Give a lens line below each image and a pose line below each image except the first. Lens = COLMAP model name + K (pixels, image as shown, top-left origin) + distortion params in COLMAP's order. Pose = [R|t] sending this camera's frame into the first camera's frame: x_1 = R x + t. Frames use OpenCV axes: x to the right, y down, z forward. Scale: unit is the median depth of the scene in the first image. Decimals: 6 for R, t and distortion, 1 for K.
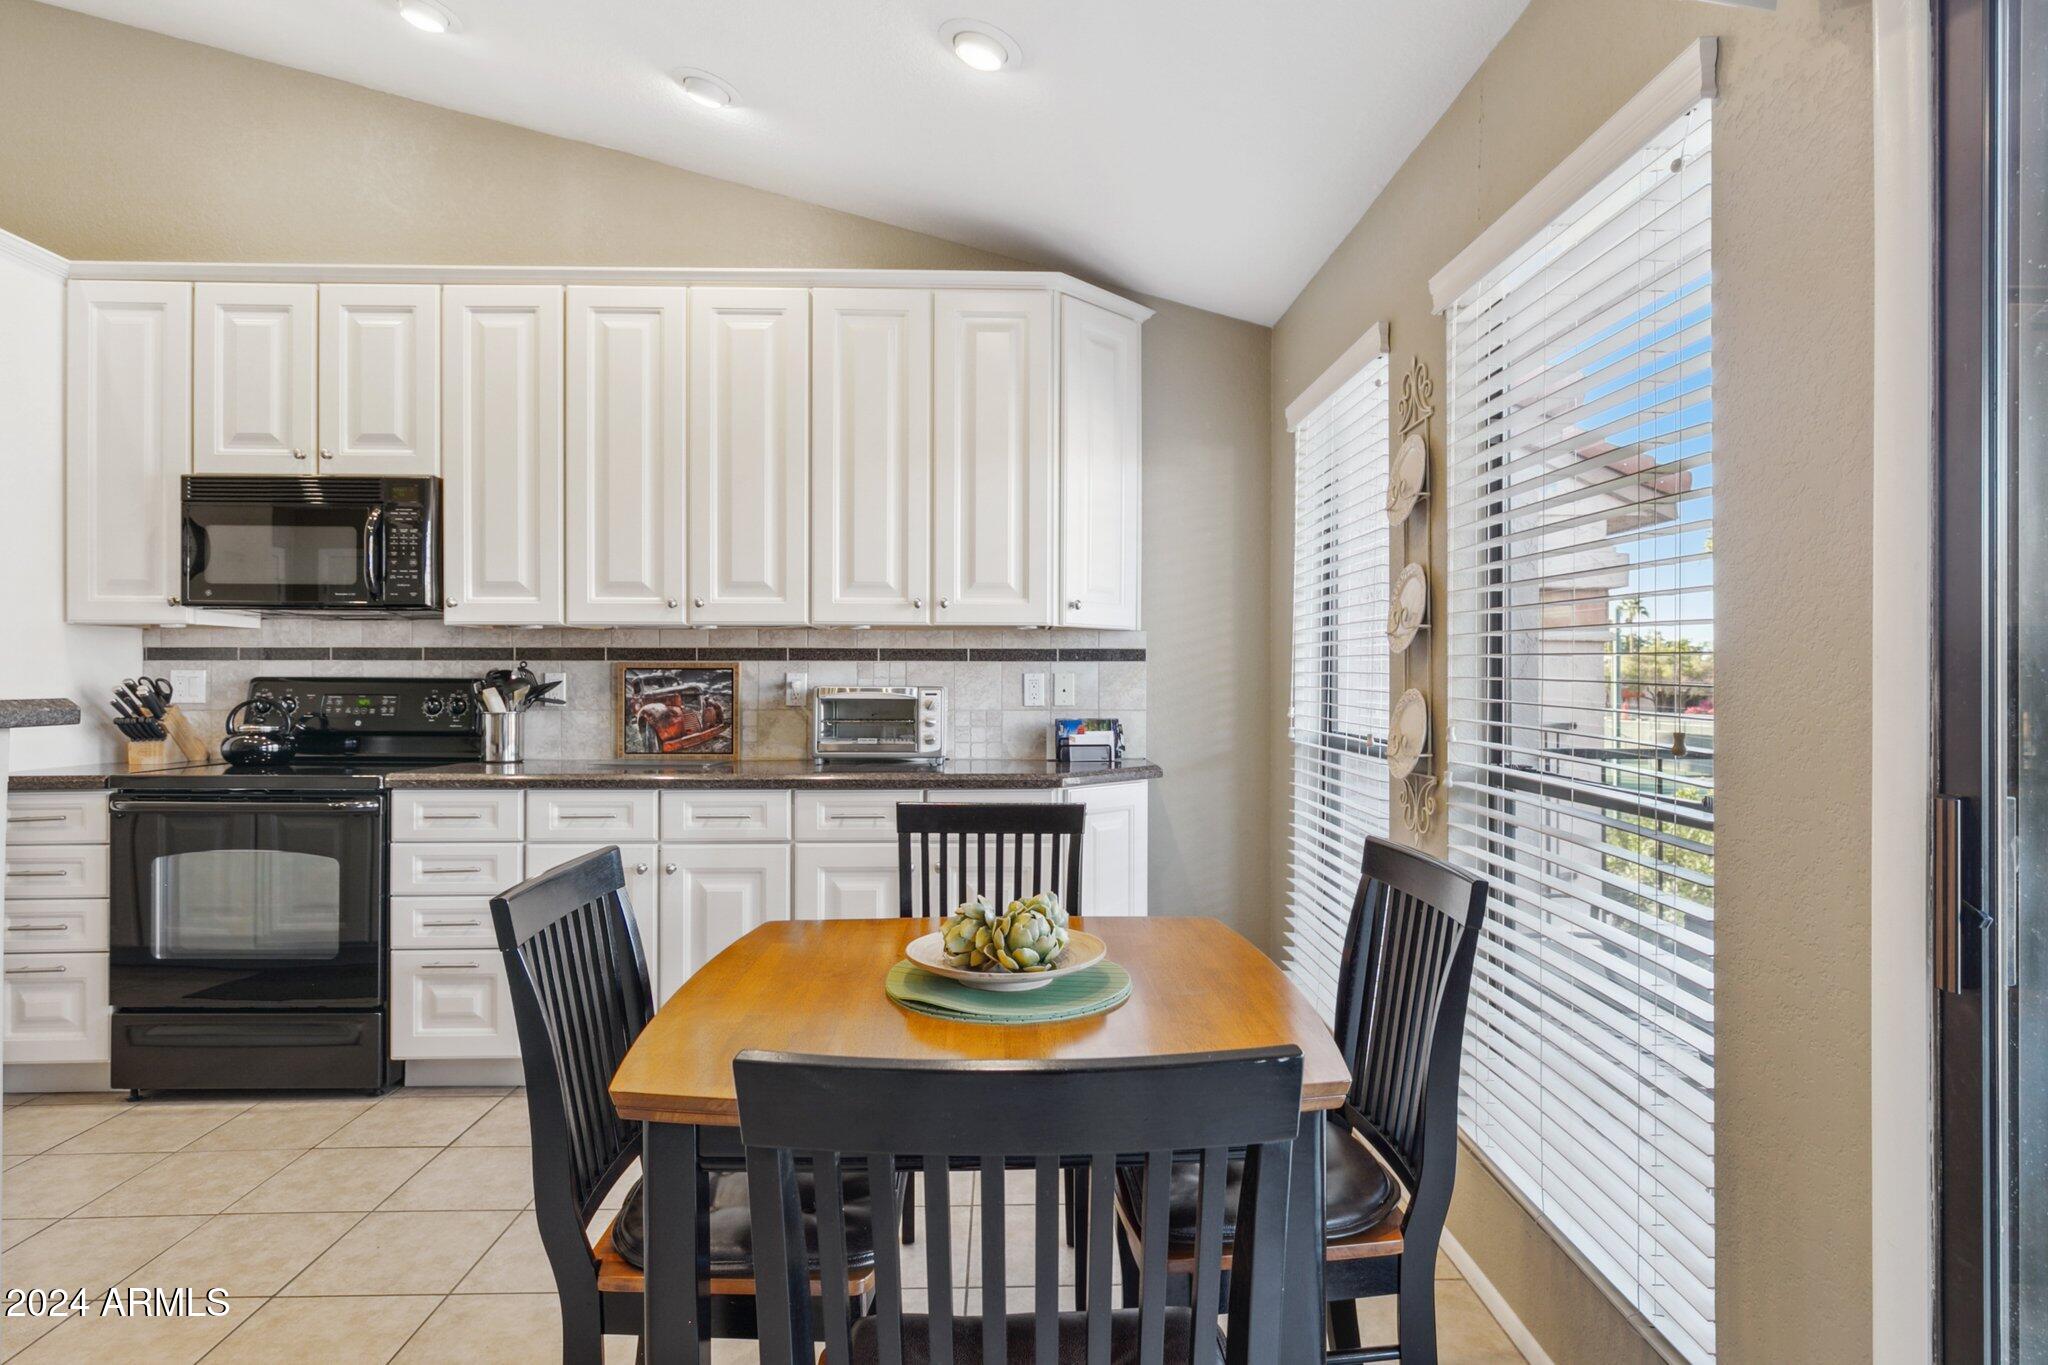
lens RADIAL K [[1125.0, 0, 1039.7], [0, 1125.0, 681.8], [0, 0, 1]] dist [0.005932, -0.000882]
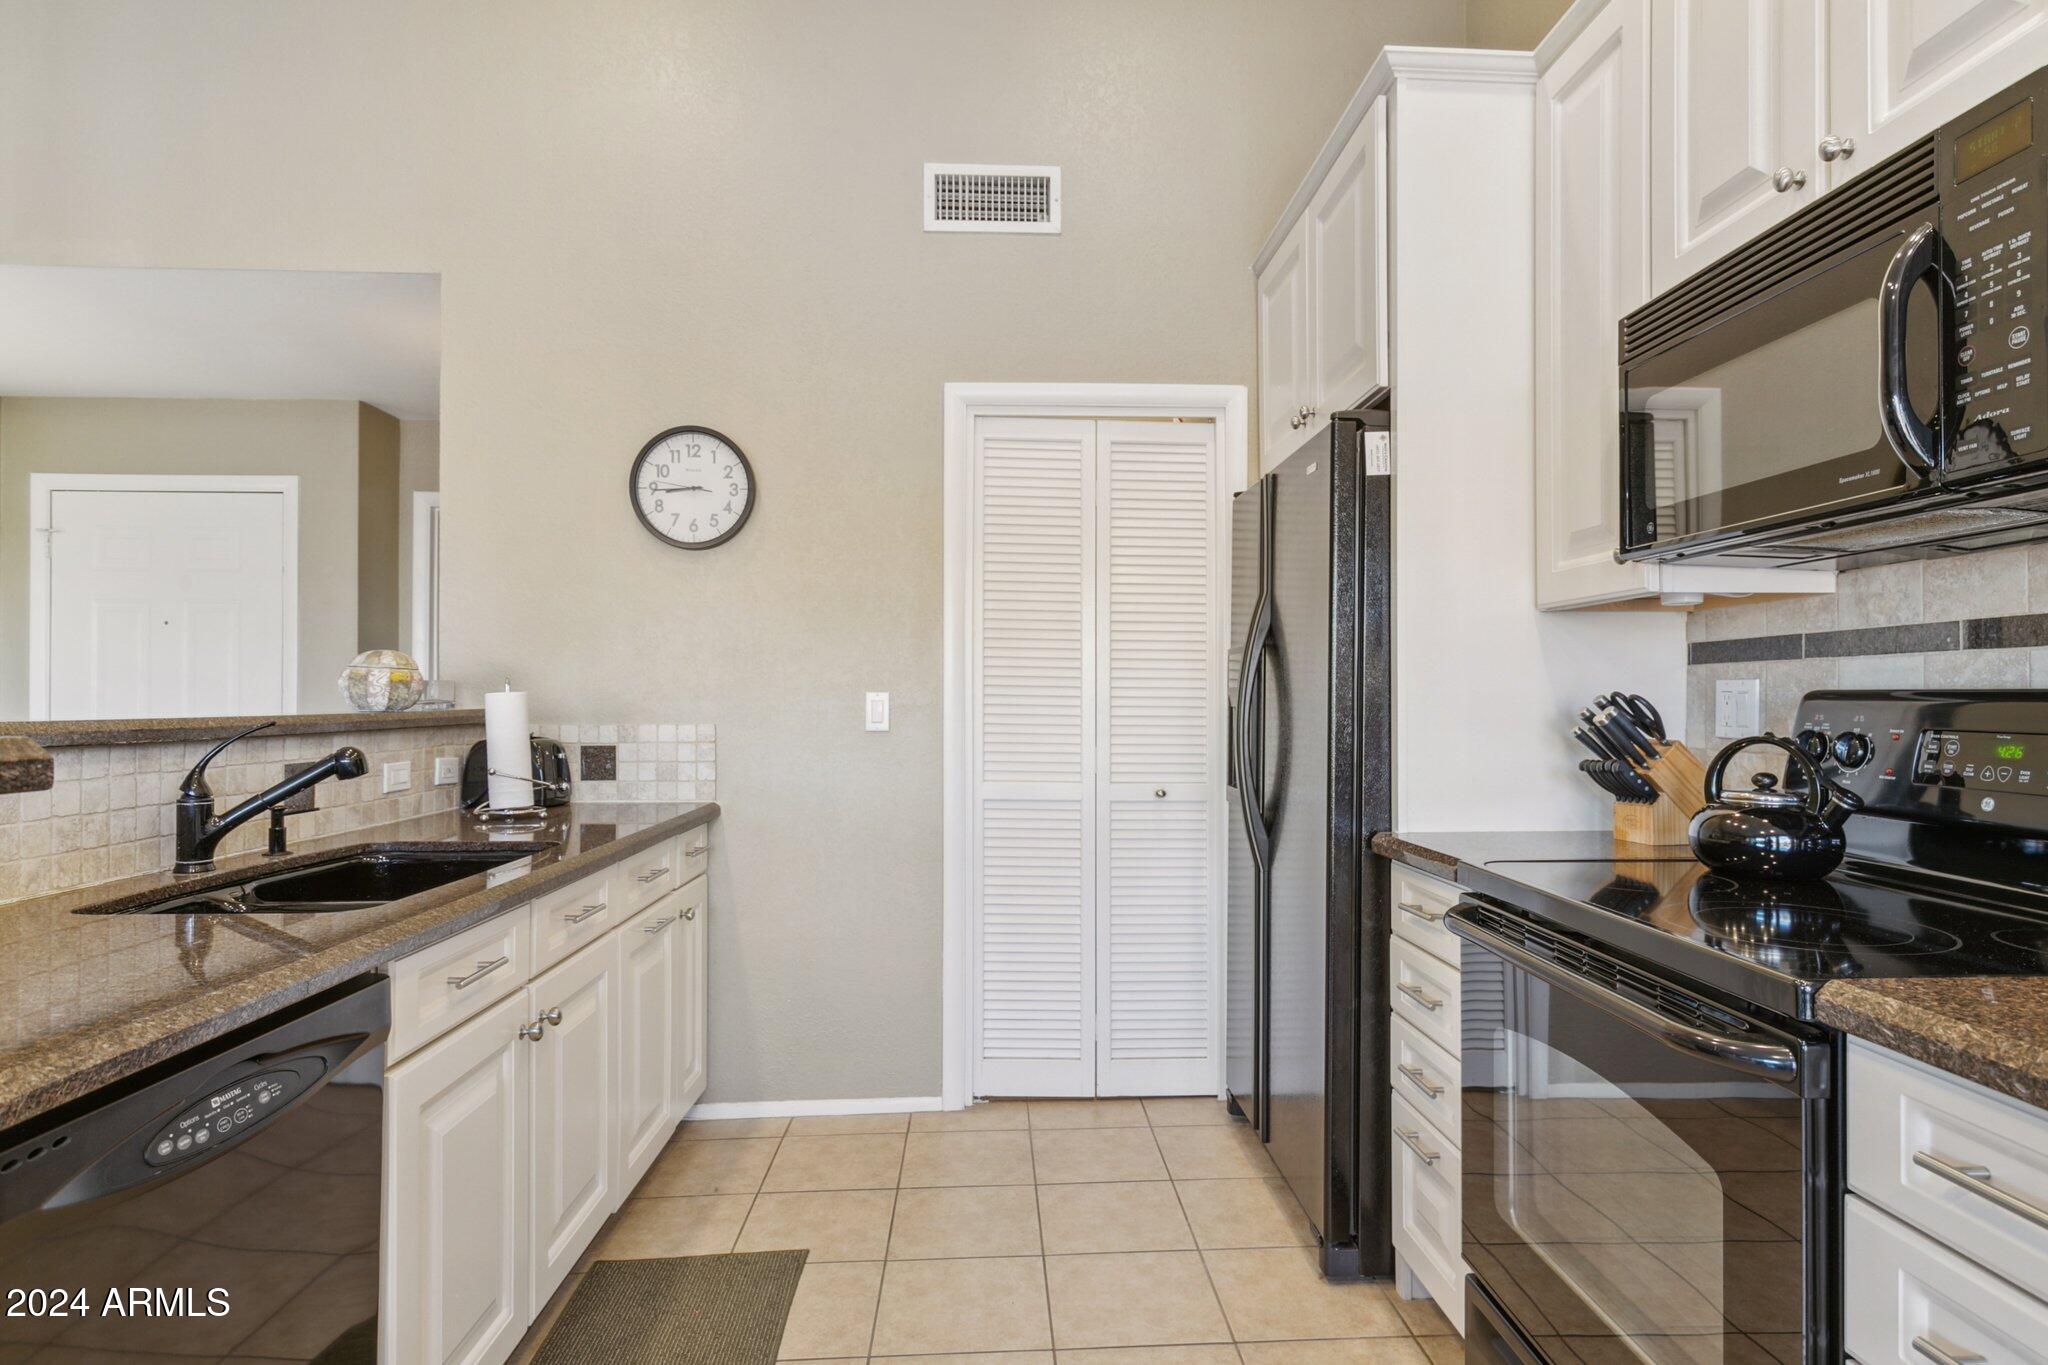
lens RADIAL K [[1087.3, 0, 1031.5], [0, 1087.3, 695.4], [0, 0, 1]] dist [0.001850, 0.000120]
pose [[0.022877, -0.004458, -0.999728, -0.234376], [0.002829, 0.999986, -0.004394, -0.001111], [0.999734, -0.002727, 0.022889, 0.671136]]
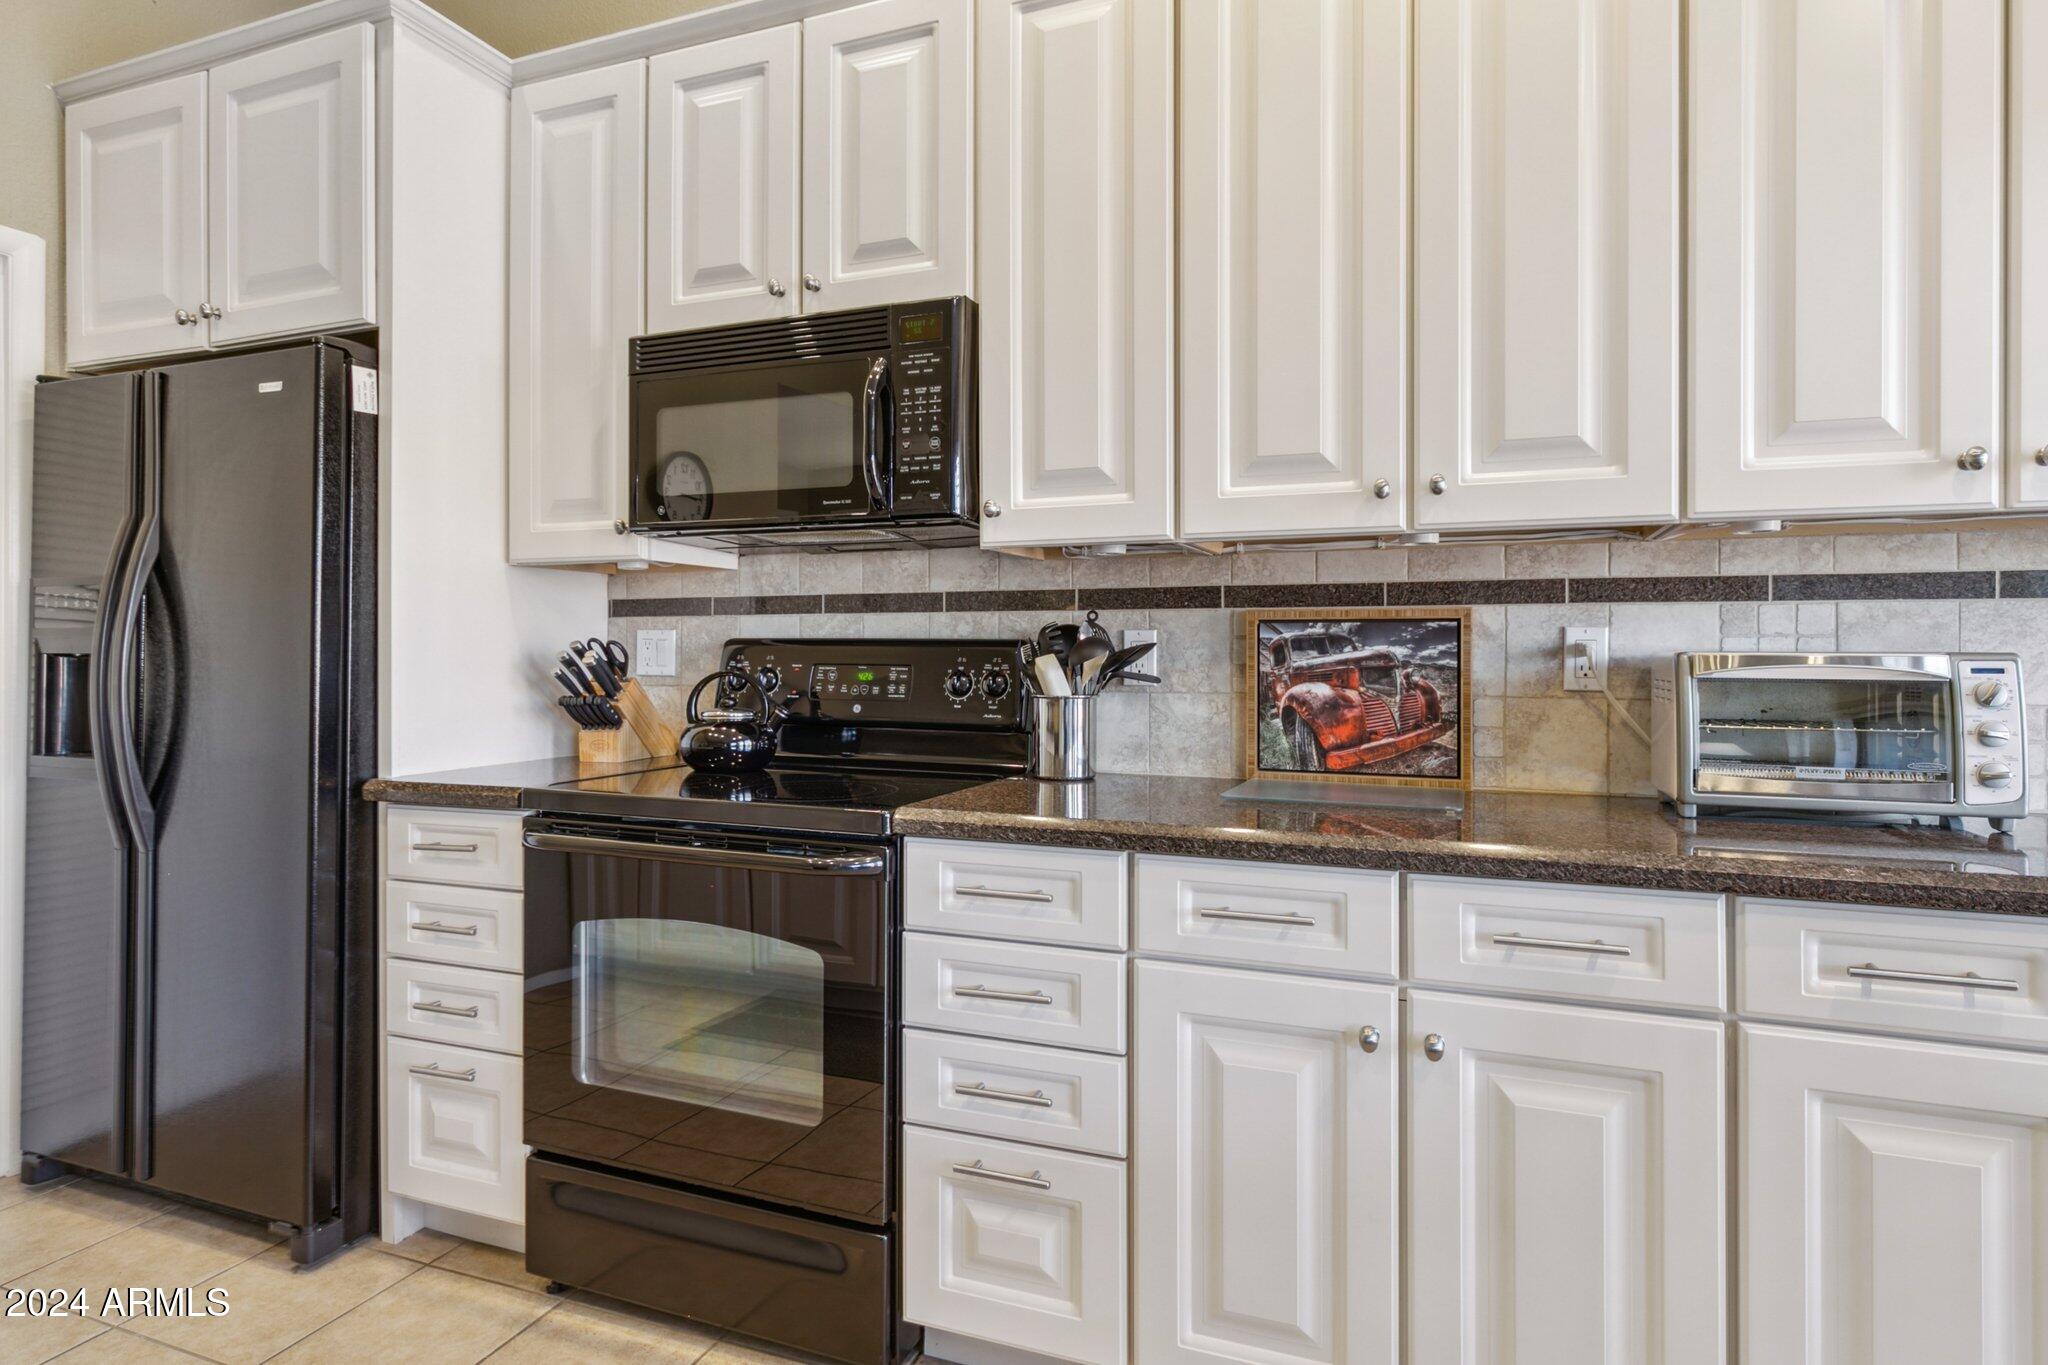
lens RADIAL K [[1111.6, 0, 1037.9], [0, 1111.6, 645.7], [0, 0, 1]] dist [0.001550, 0.000119]
pose [[0.923665, -0.001907, -0.383196, -0.268746], [0.000352, 0.999991, -0.004128, 0.003024], [0.383200, 0.003678, 0.923658, 0.458408]]
